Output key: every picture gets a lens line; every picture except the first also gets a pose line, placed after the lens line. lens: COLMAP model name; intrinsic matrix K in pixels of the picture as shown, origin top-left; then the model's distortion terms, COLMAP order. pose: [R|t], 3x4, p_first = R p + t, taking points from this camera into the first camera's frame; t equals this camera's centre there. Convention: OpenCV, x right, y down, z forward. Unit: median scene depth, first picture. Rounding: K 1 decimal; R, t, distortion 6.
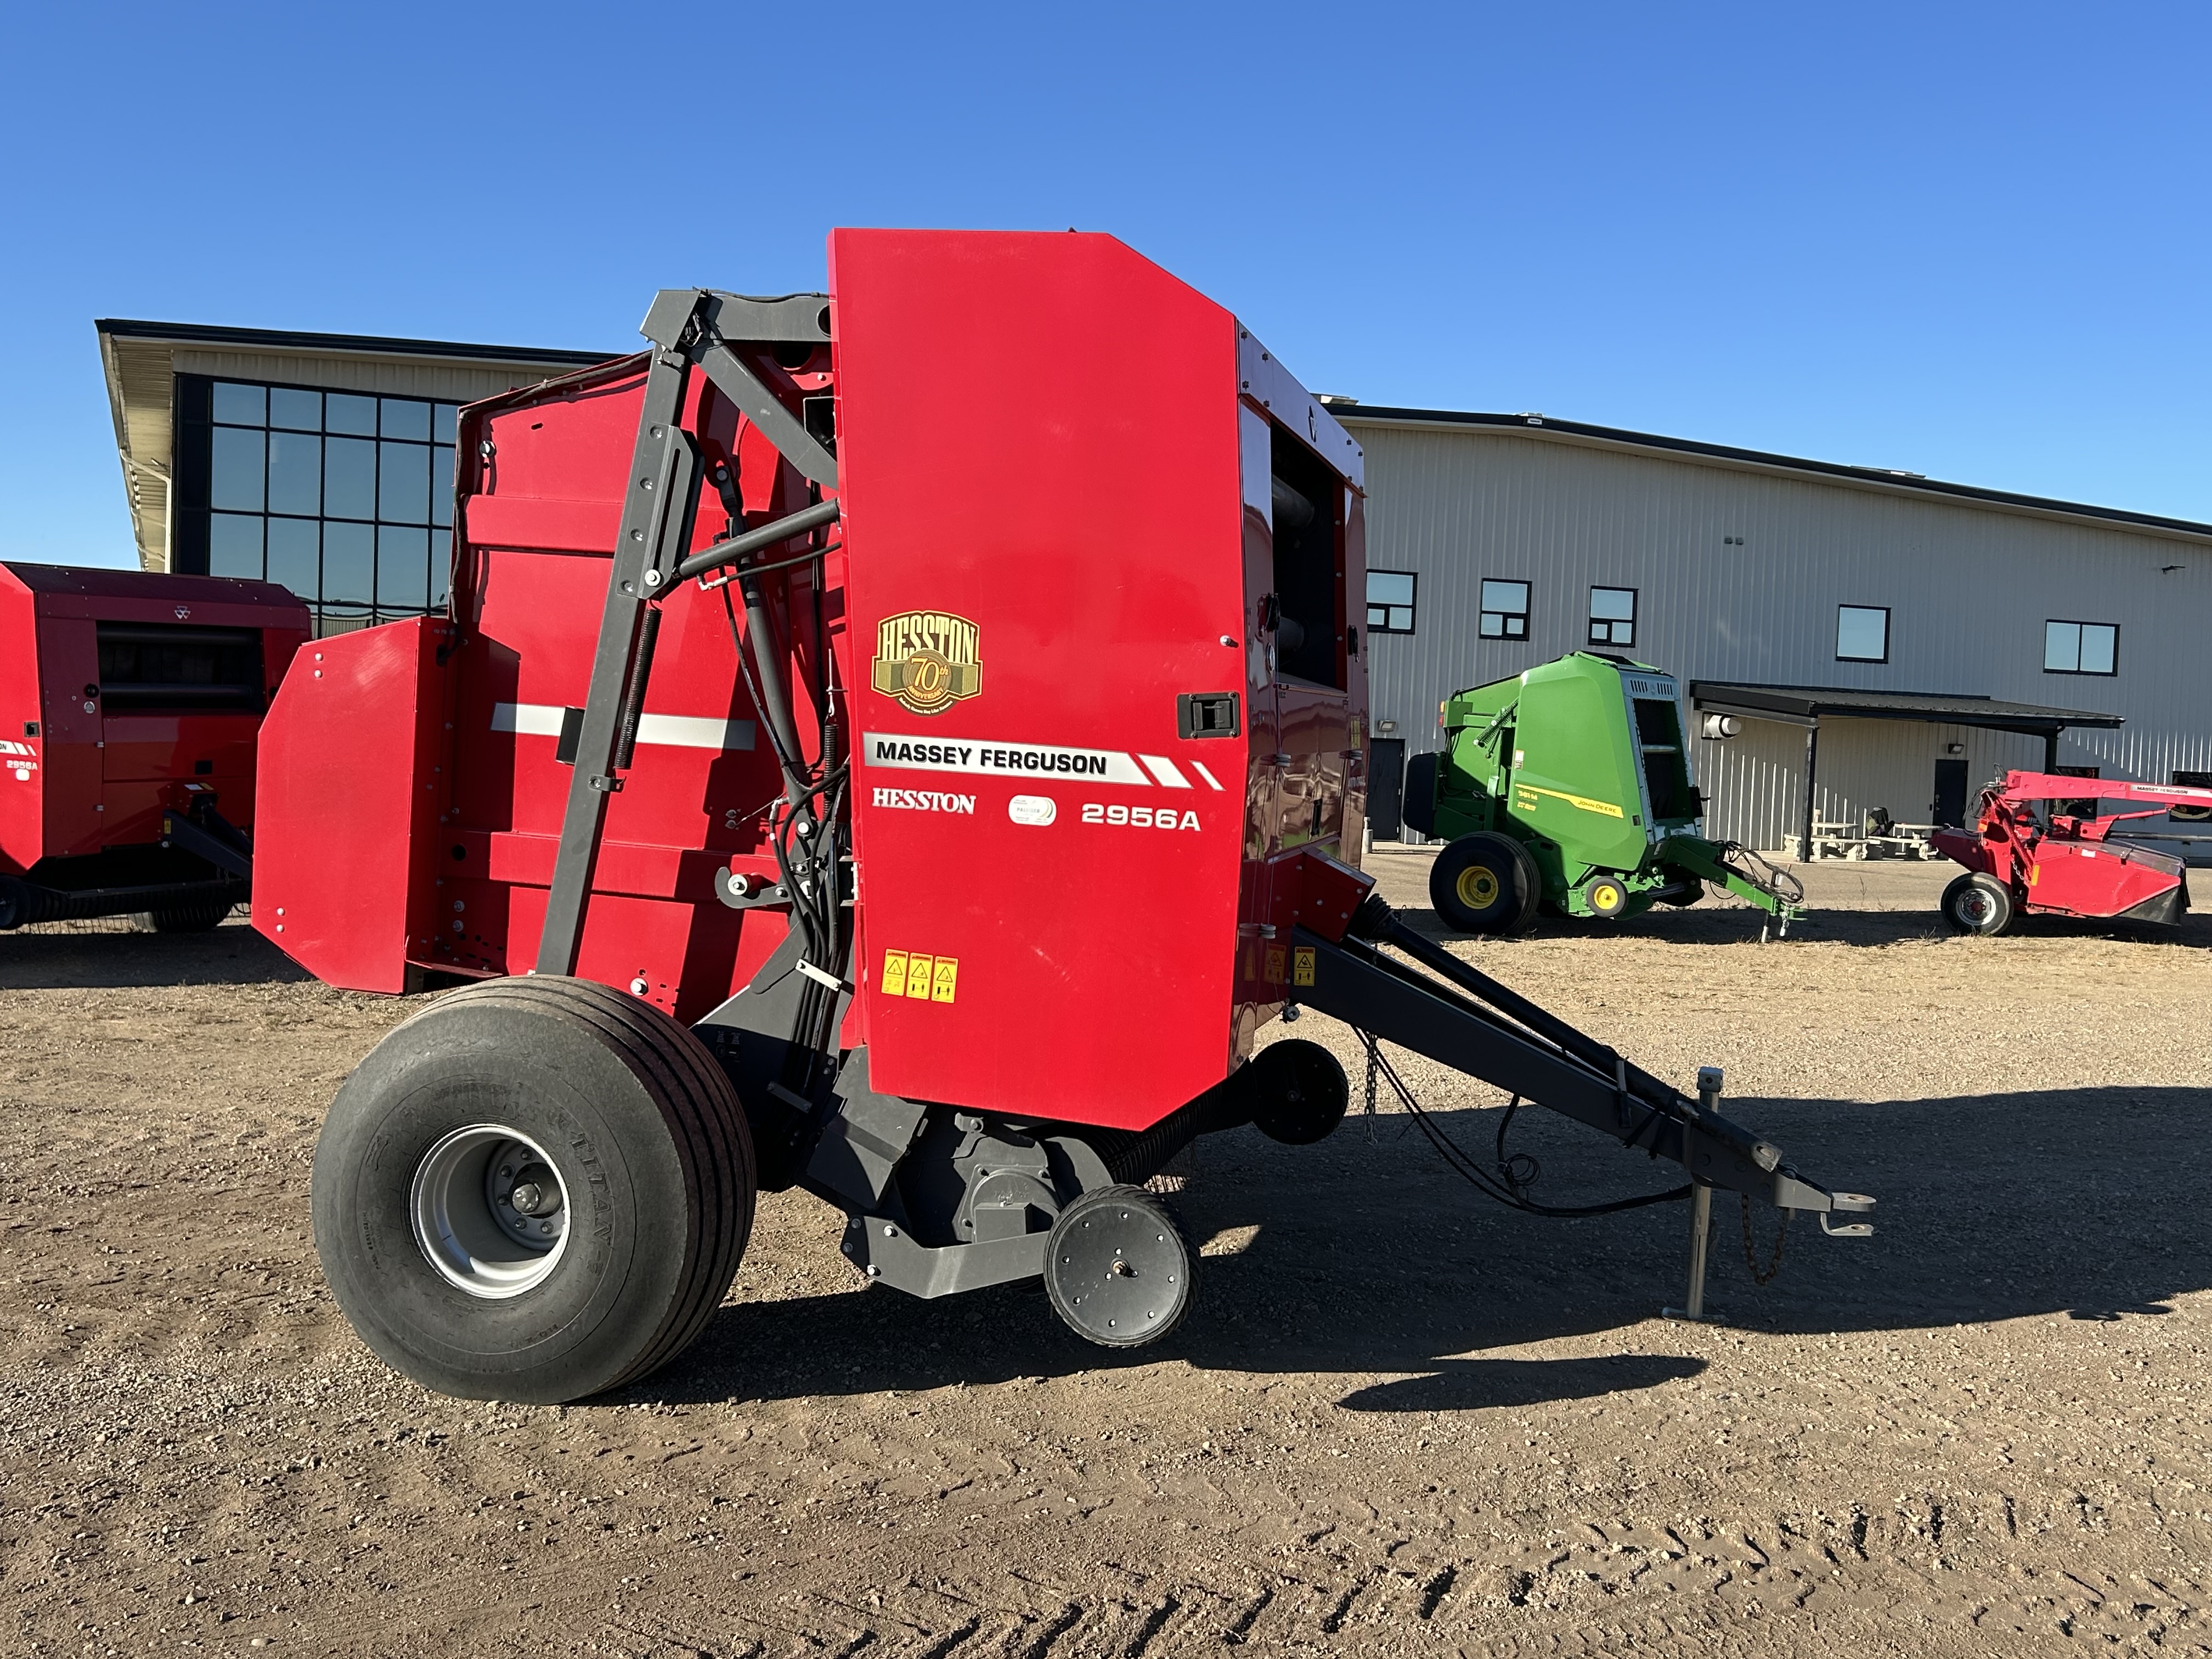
lens RADIAL K [[2133.9, 0, 1105.6], [0, 2133.9, 825.8], [0, 0, 1]] dist [-0.014584, 0.000000]
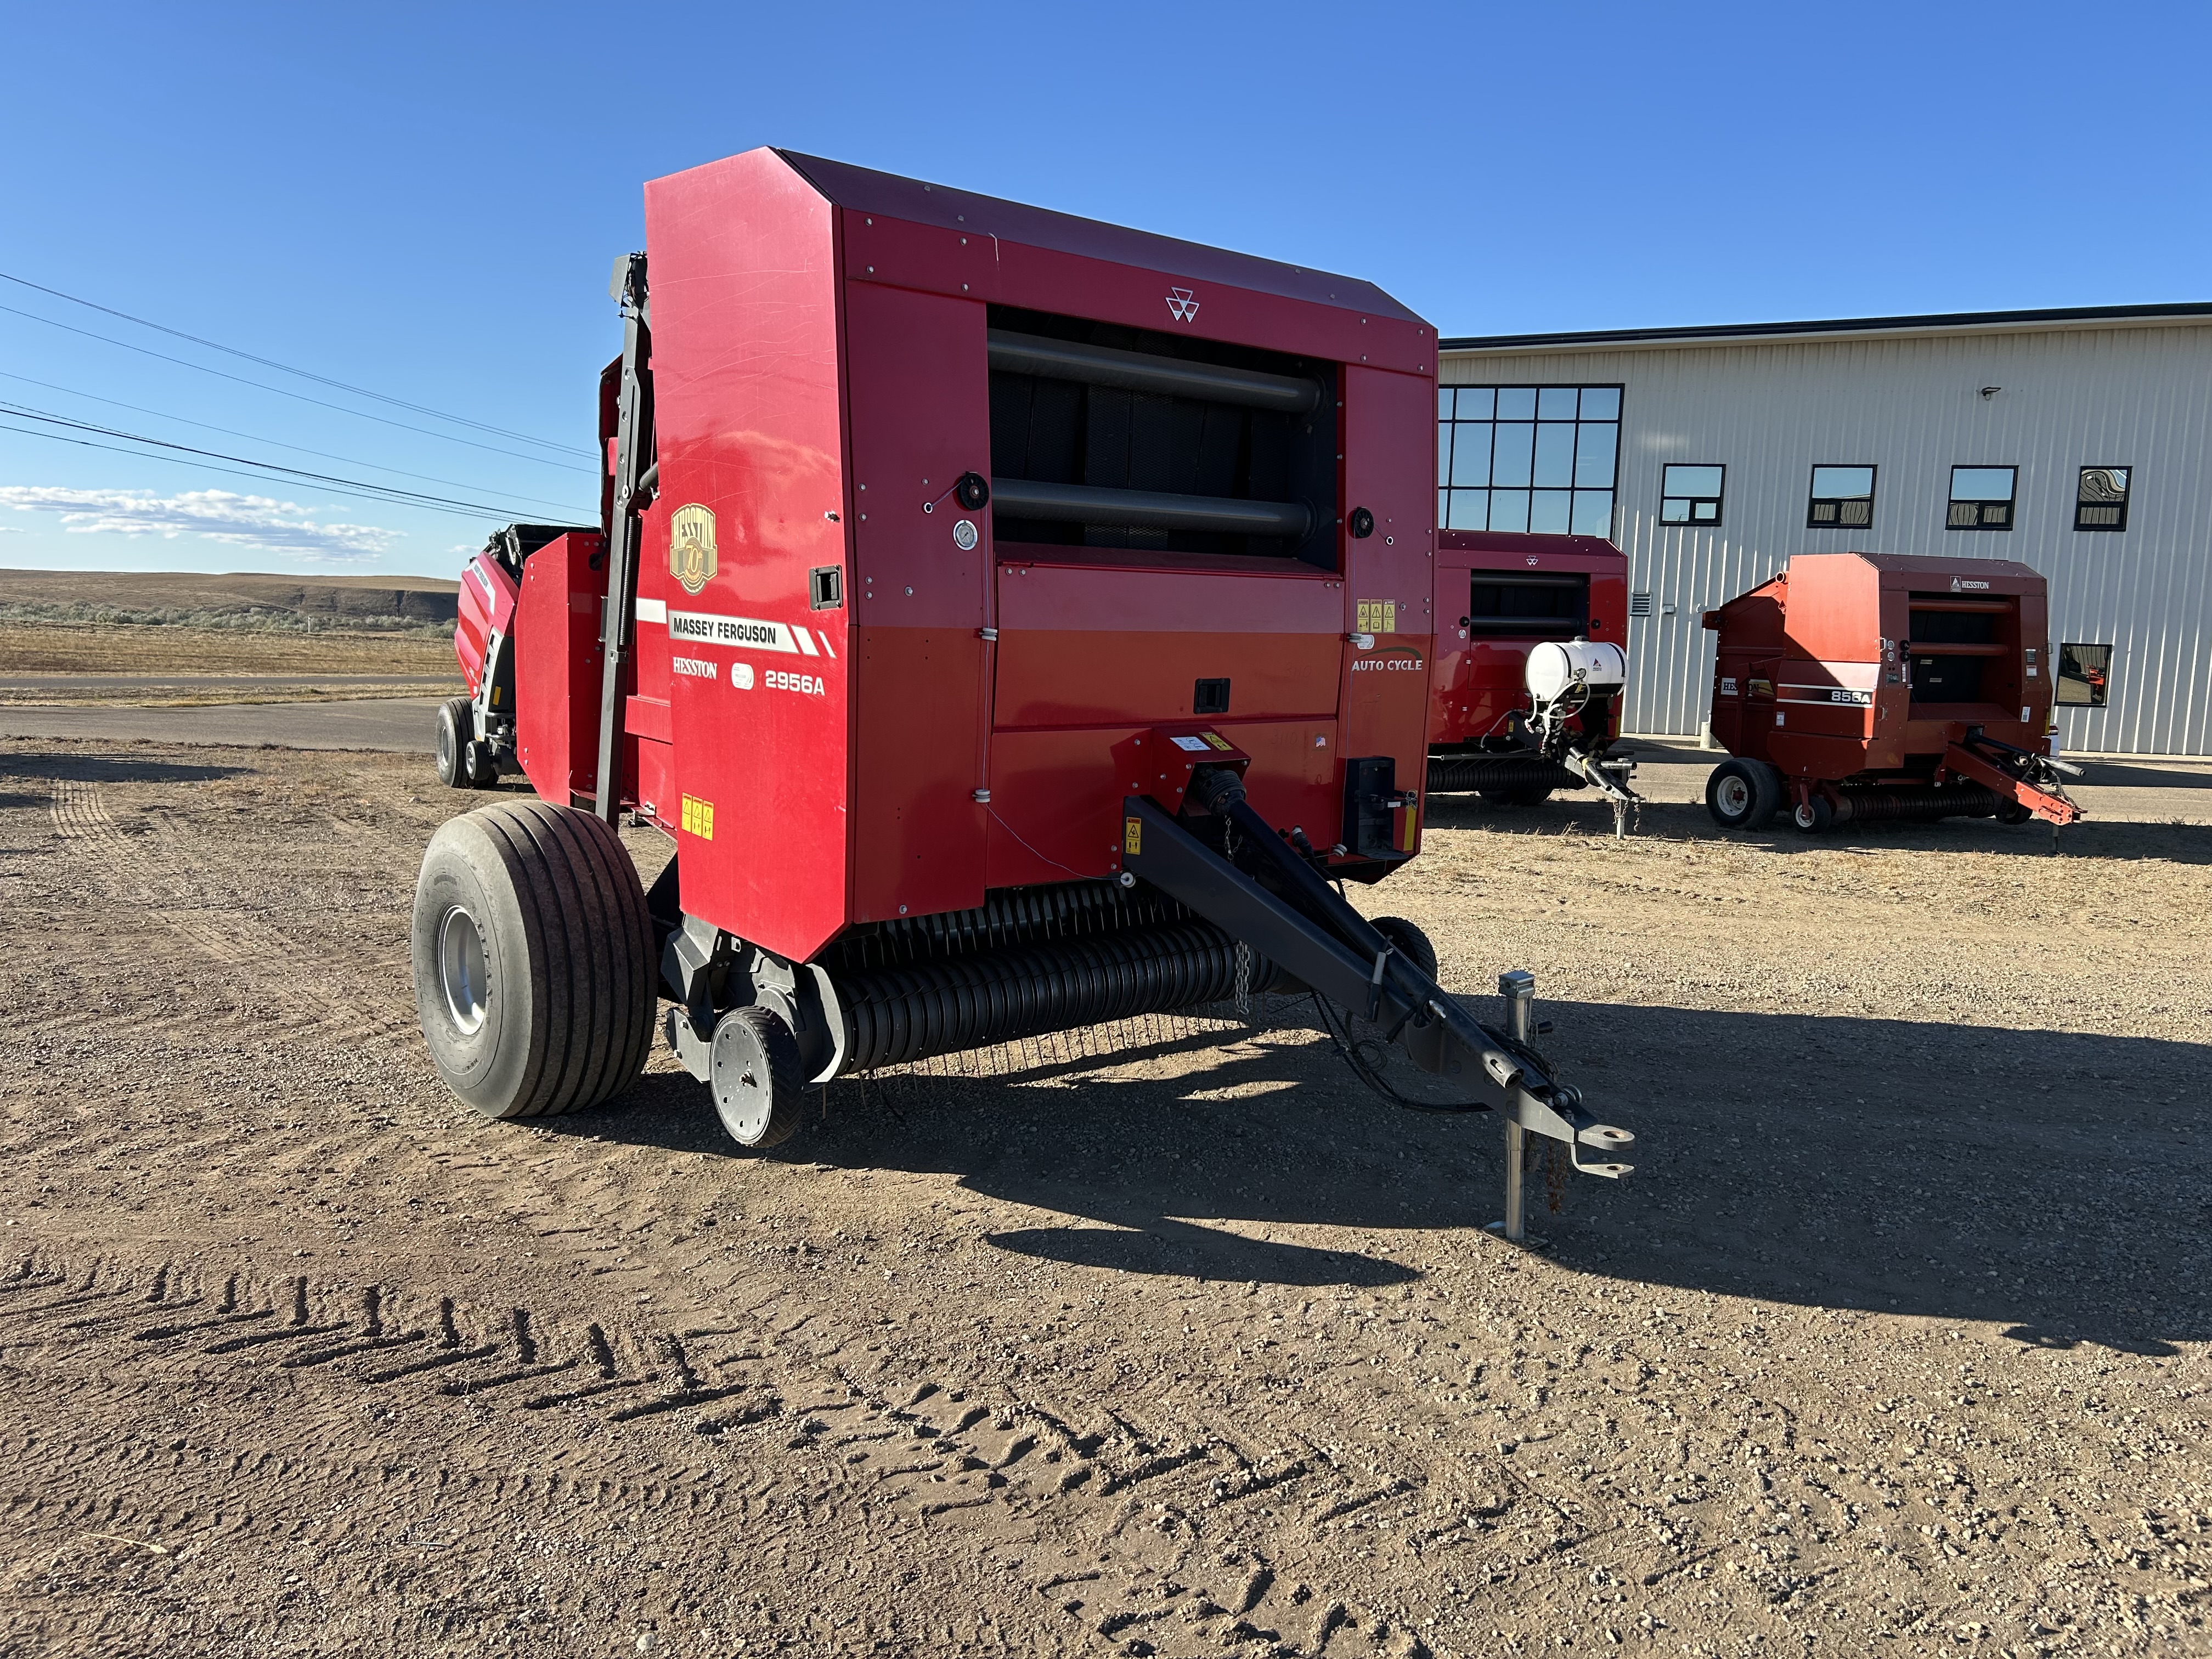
lens RADIAL K [[1660.5, 0, 1081.4], [0, 1660.5, 879.6], [0, 0, 1]] dist [-0.004285, 0.005350]
pose [[0.830677, 0.080277, -0.550937, 0.580443], [-0.029716, 0.994533, 0.100109, 0.006494], [0.555962, -0.066787, 0.828520, 0.333409]]
